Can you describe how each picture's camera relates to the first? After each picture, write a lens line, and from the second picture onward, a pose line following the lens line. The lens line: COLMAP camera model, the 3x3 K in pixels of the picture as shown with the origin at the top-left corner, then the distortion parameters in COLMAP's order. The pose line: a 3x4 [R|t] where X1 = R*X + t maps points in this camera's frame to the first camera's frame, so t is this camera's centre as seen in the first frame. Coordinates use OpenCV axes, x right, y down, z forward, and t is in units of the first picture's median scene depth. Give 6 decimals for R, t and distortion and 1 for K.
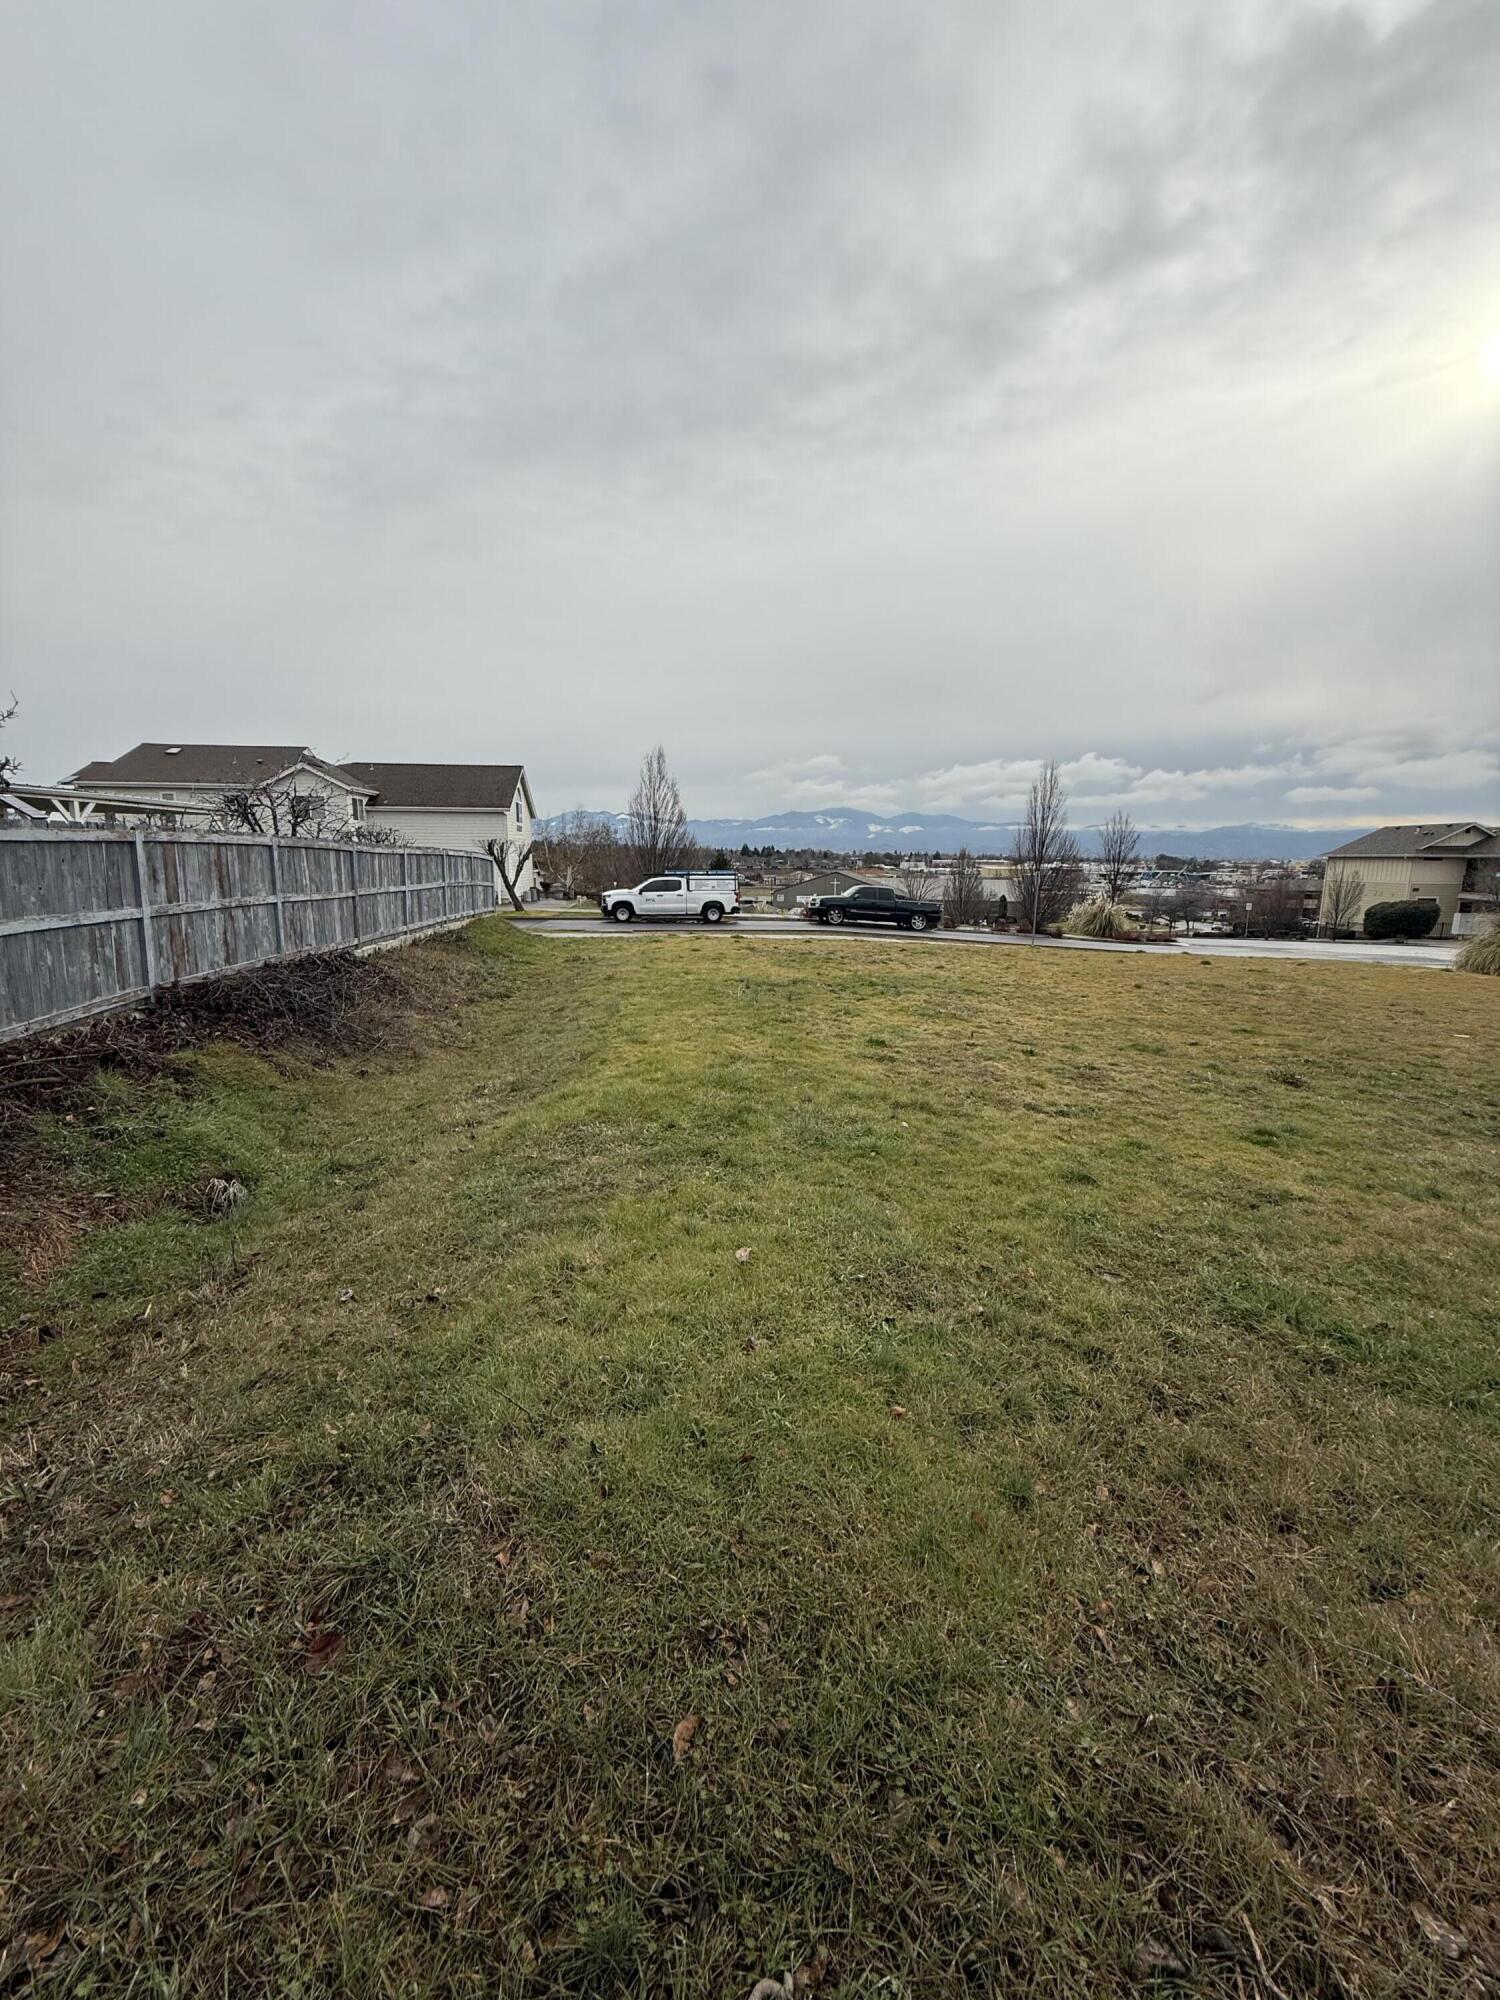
lens RADIAL K [[790.2, 0, 749.8], [0, 790.2, 979.7], [0, 0, 1]] dist [-0.000958, 0.000397]
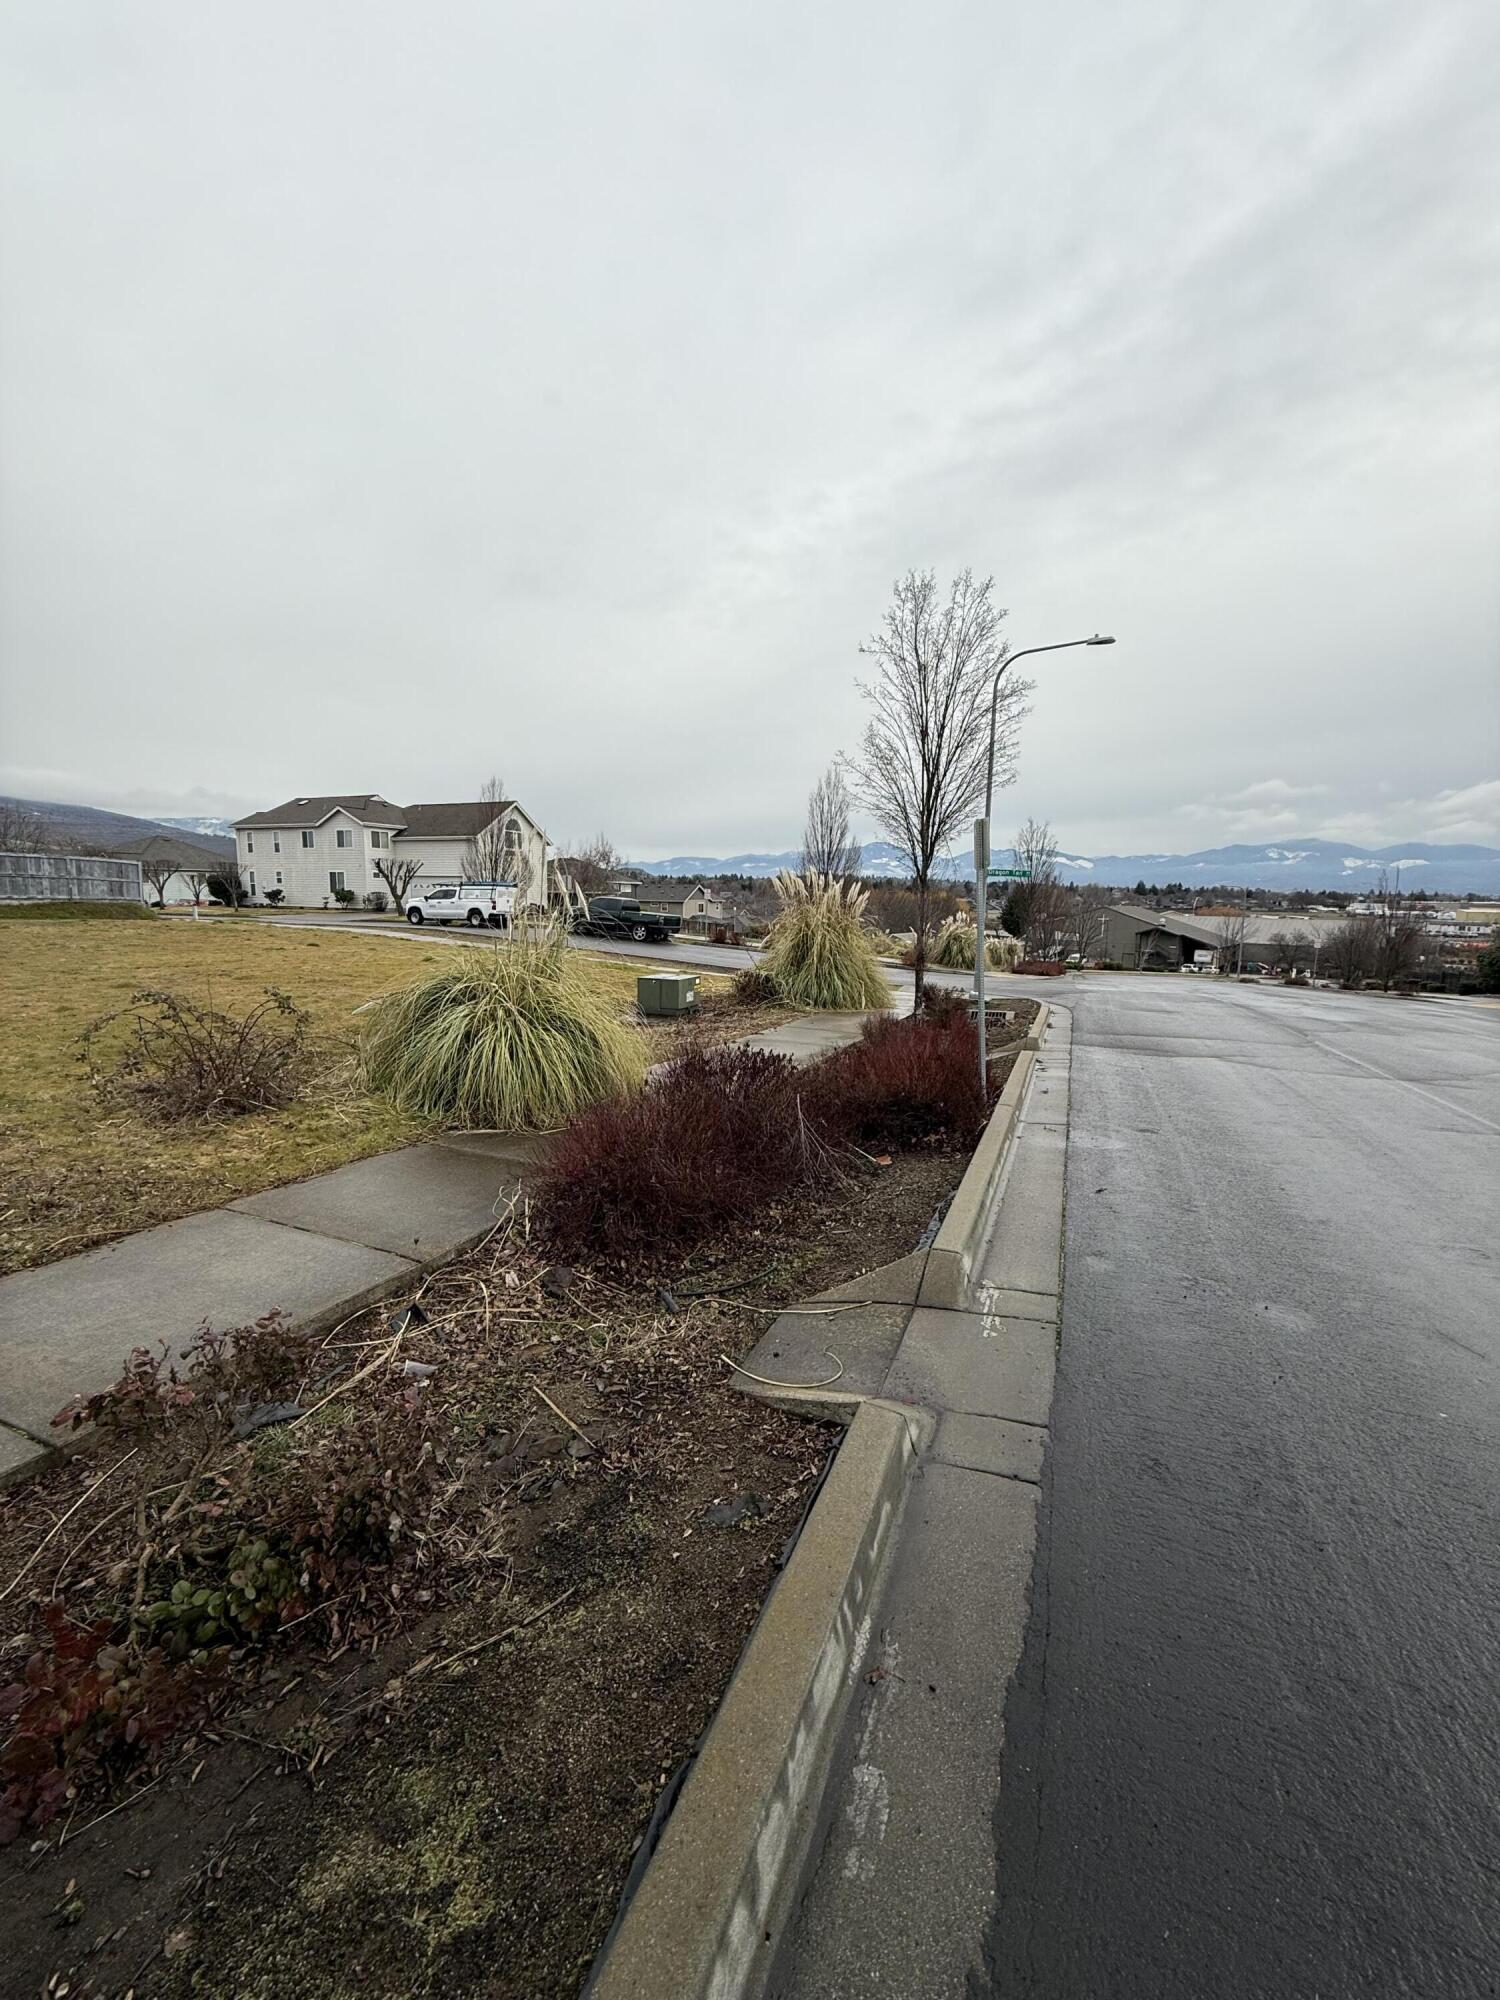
lens RADIAL K [[790.2, 0, 747.8], [0, 790.2, 991.8], [0, 0, 1]] dist [-0.000958, 0.000397]
pose [[0.882833, 0.062761, -0.465475, 0.831984], [-0.078135, 0.996847, -0.013786, 0.005822], [0.463143, 0.048541, 0.884954, 0.178546]]
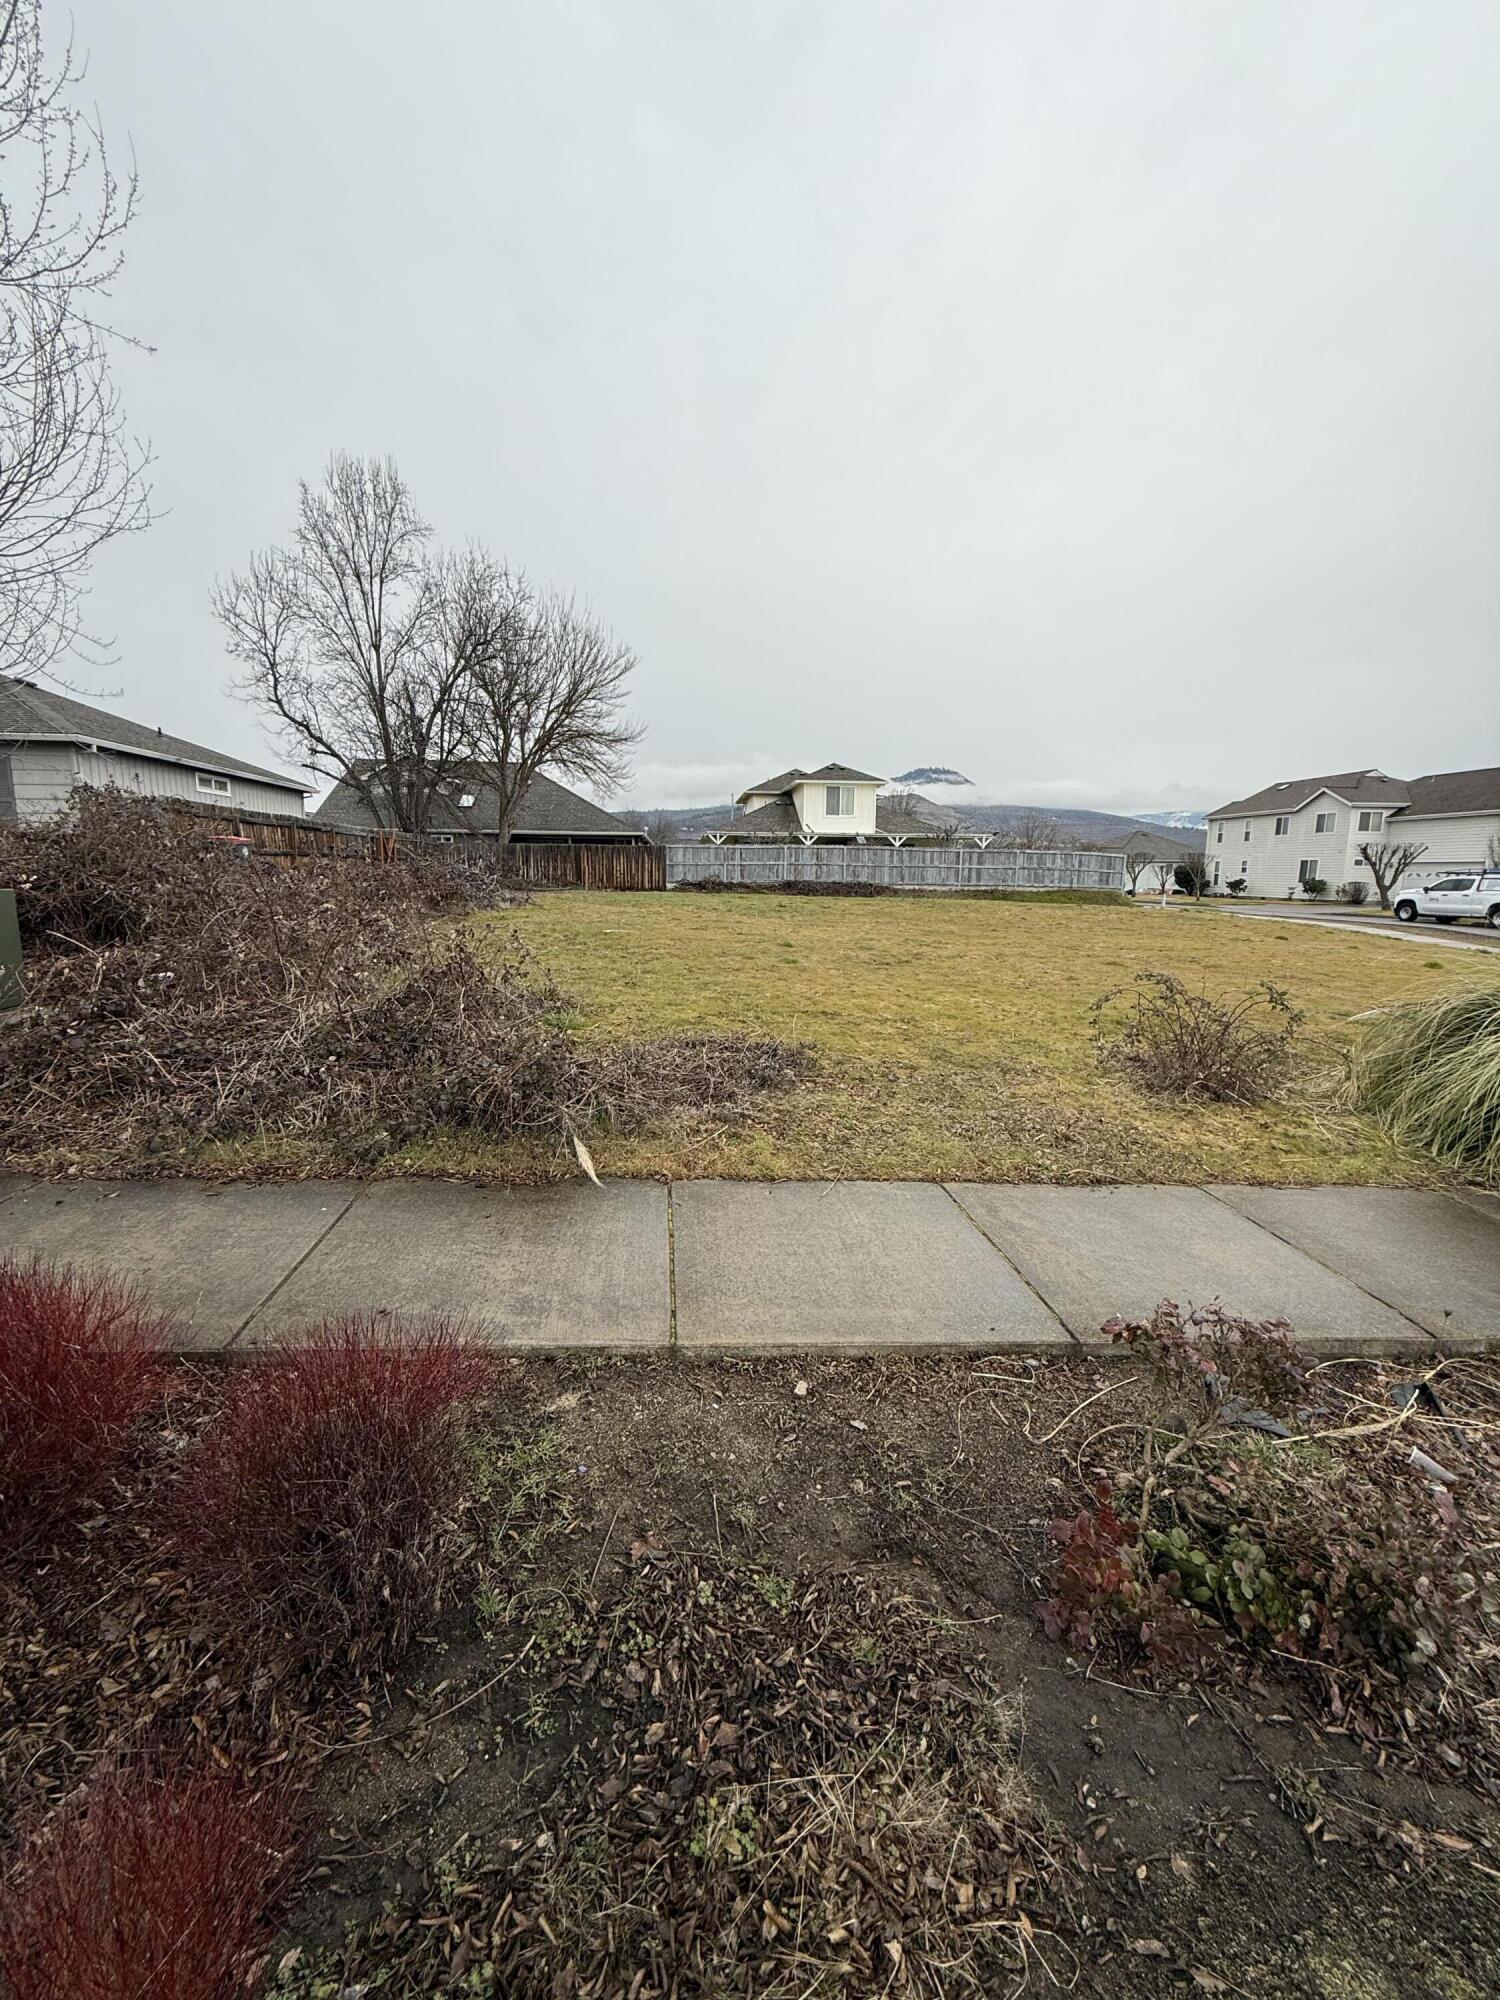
lens RADIAL K [[790.2, 0, 745.7], [0, 790.2, 989.0], [0, 0, 1]] dist [-0.000958, 0.000397]
pose [[-0.001309, 0.139906, -0.990164, 0.825793], [-0.160857, 0.977241, 0.138292, 0.006997], [0.986977, 0.159456, 0.021225, 0.169798]]
